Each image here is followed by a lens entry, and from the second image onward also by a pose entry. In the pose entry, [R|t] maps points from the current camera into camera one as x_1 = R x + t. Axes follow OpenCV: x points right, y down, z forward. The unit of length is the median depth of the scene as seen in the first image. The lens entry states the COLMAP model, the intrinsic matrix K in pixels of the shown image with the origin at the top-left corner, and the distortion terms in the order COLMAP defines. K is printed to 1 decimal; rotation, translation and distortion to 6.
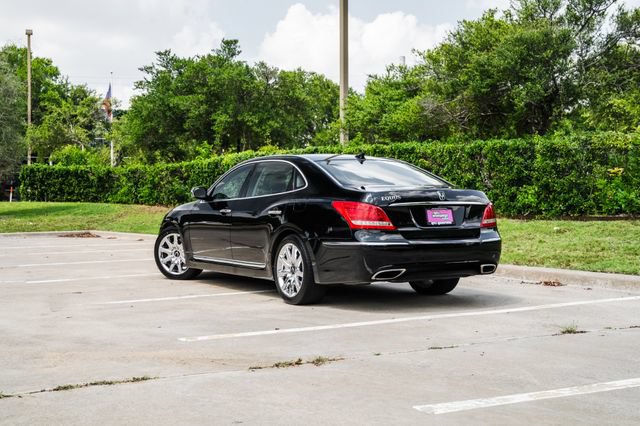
lens RADIAL K [[938.9, 0, 298.9], [0, 938.9, 207.1], [0, 0, 1]] dist [0.193585, 0.064397]
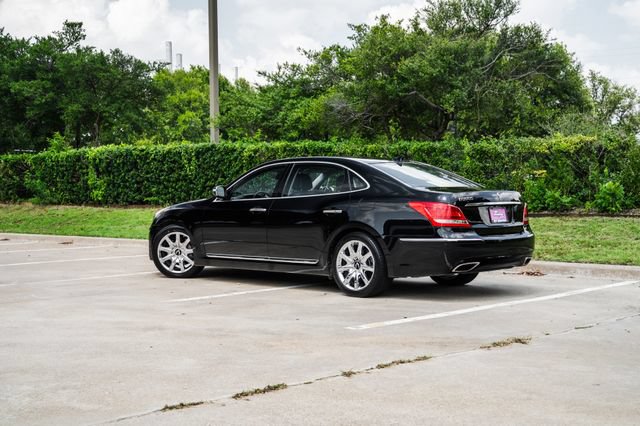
lens RADIAL K [[1011.8, 0, 308.3], [0, 1011.8, 213.9], [0, 0, 1]] dist [0.231698, 0.066516]
pose [[0.953810, -0.003083, 0.300395, -0.319911], [-0.000772, 0.999919, 0.012714, -0.005110], [-0.300410, -0.012359, 0.953730, -0.068311]]
